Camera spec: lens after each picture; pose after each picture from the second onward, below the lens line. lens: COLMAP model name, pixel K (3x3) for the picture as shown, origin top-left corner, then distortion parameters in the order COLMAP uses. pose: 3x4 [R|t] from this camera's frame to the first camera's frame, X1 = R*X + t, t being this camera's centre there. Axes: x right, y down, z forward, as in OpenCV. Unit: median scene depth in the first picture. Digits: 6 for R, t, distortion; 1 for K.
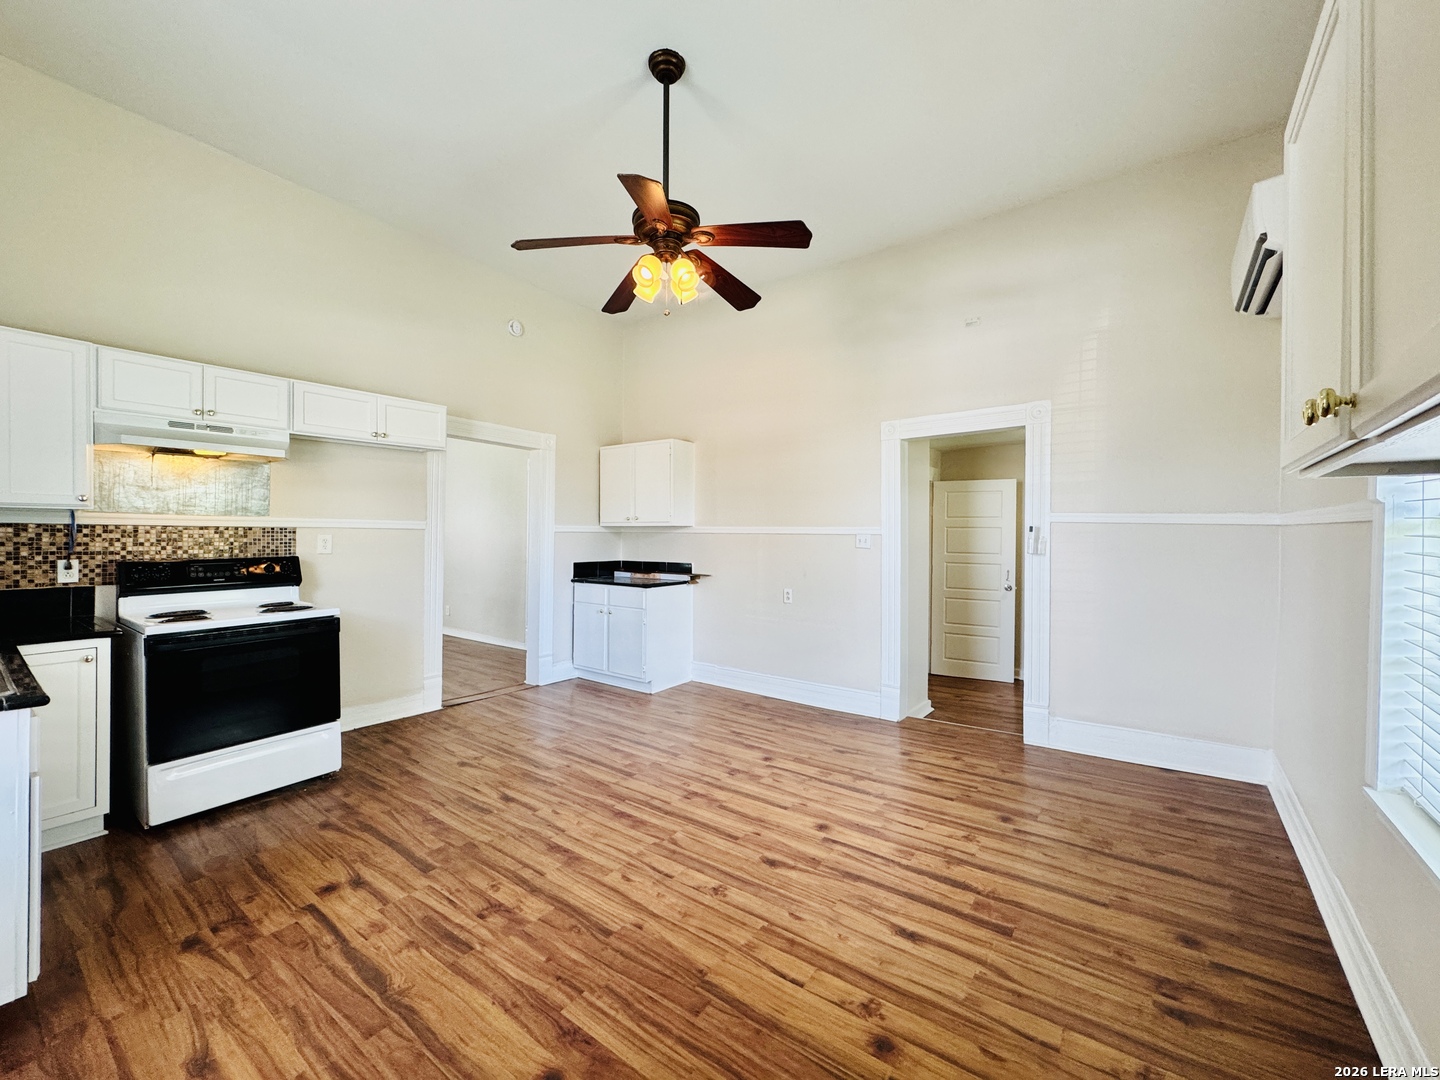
lens RADIAL K [[579.2, 0, 716.2], [0, 579.2, 539.4], [0, 0, 1]] dist [-0.003904, 0.000550]
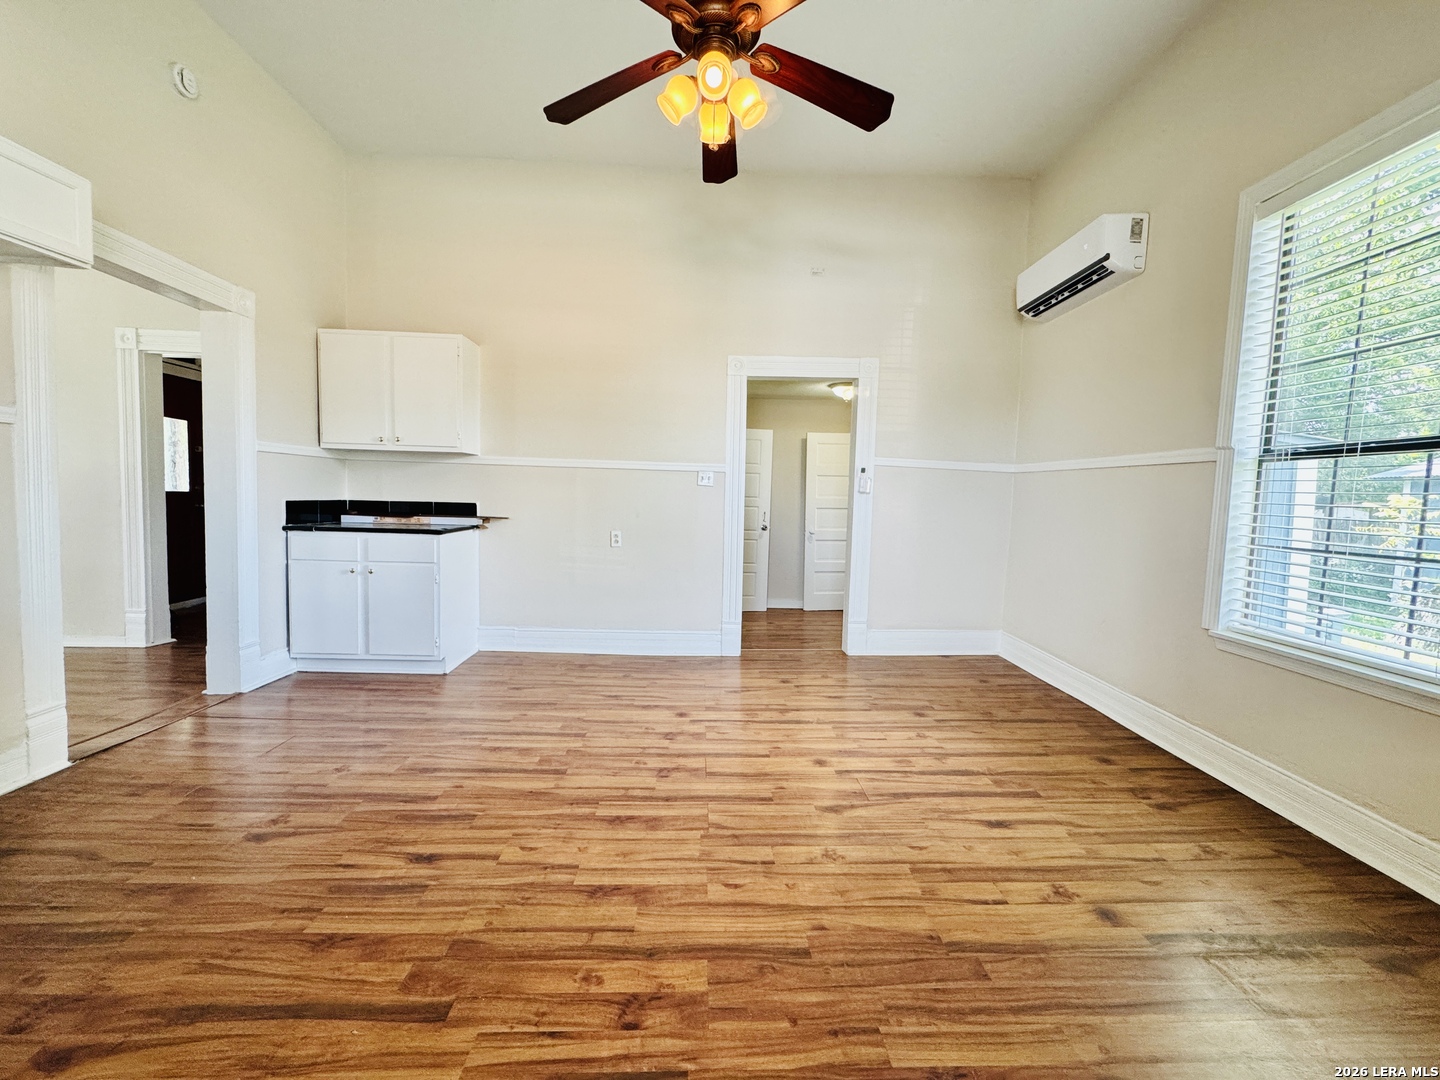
lens RADIAL K [[579.2, 0, 721.6], [0, 579.2, 539.7], [0, 0, 1]] dist [-0.003904, 0.000550]
pose [[0.785301, -0.031120, 0.618331, -0.513259], [-0.018653, 0.997093, 0.073873, 0.052040], [-0.618833, -0.069546, 0.782438, 0.349864]]
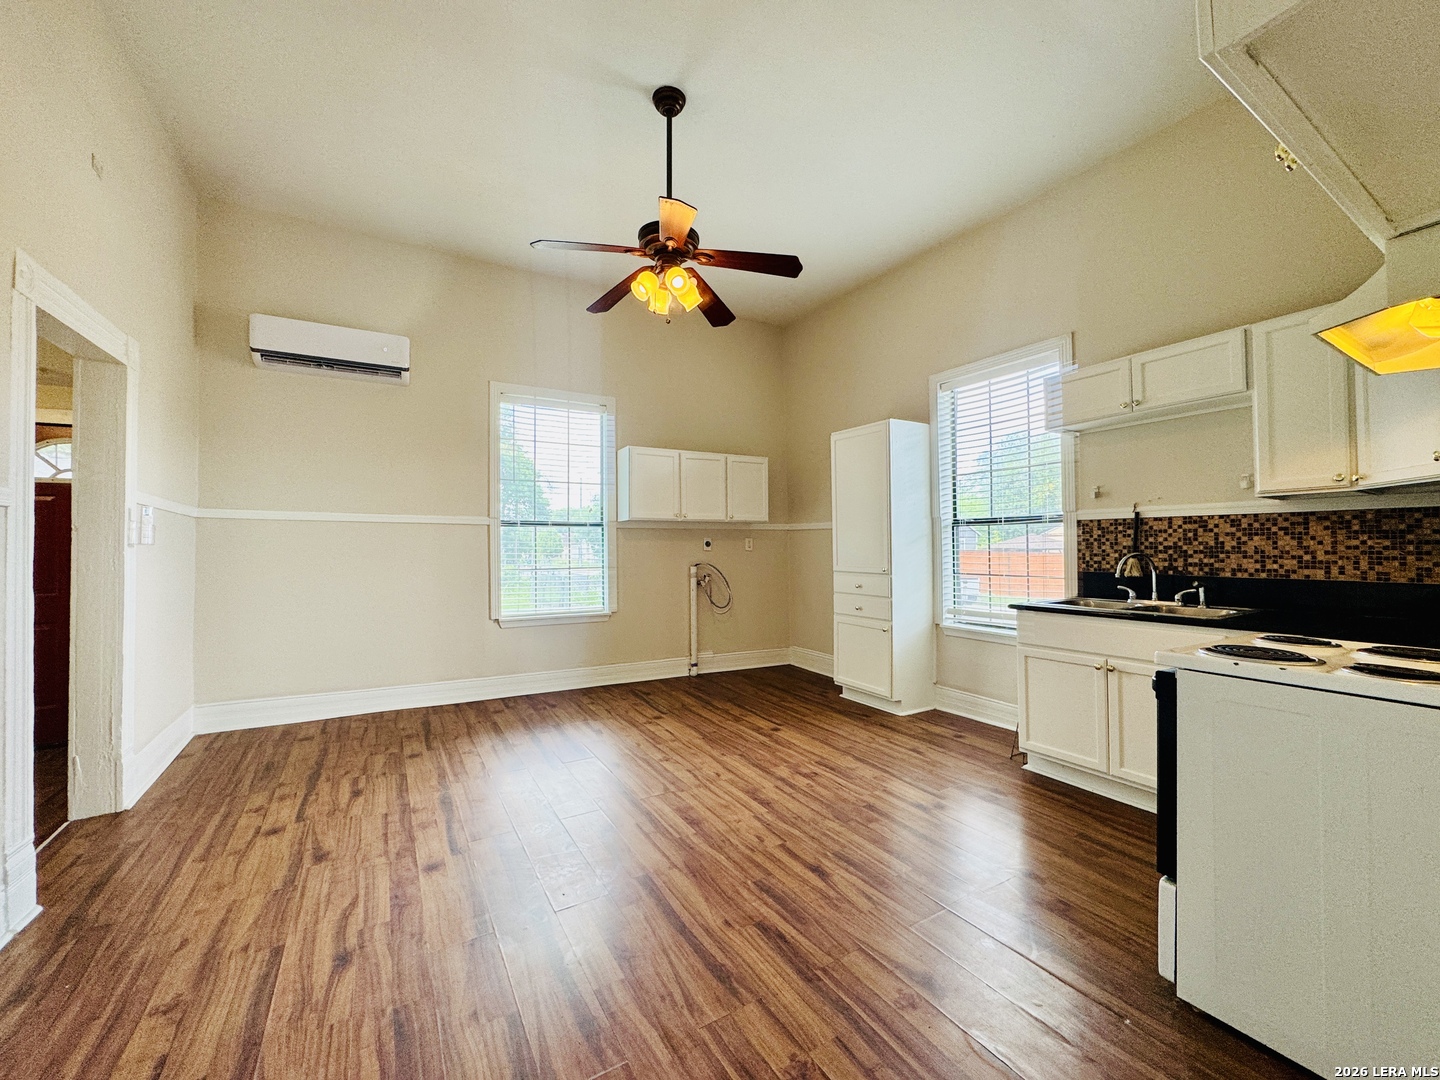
lens RADIAL K [[579.2, 0, 717.5], [0, 579.2, 537.7], [0, 0, 1]] dist [-0.003904, 0.000550]
pose [[-0.918607, 0.000702, 0.395171, -0.566187], [-0.000592, 0.999995, -0.003153, 0.022194], [-0.395171, -0.003130, -0.918602, 1.835827]]
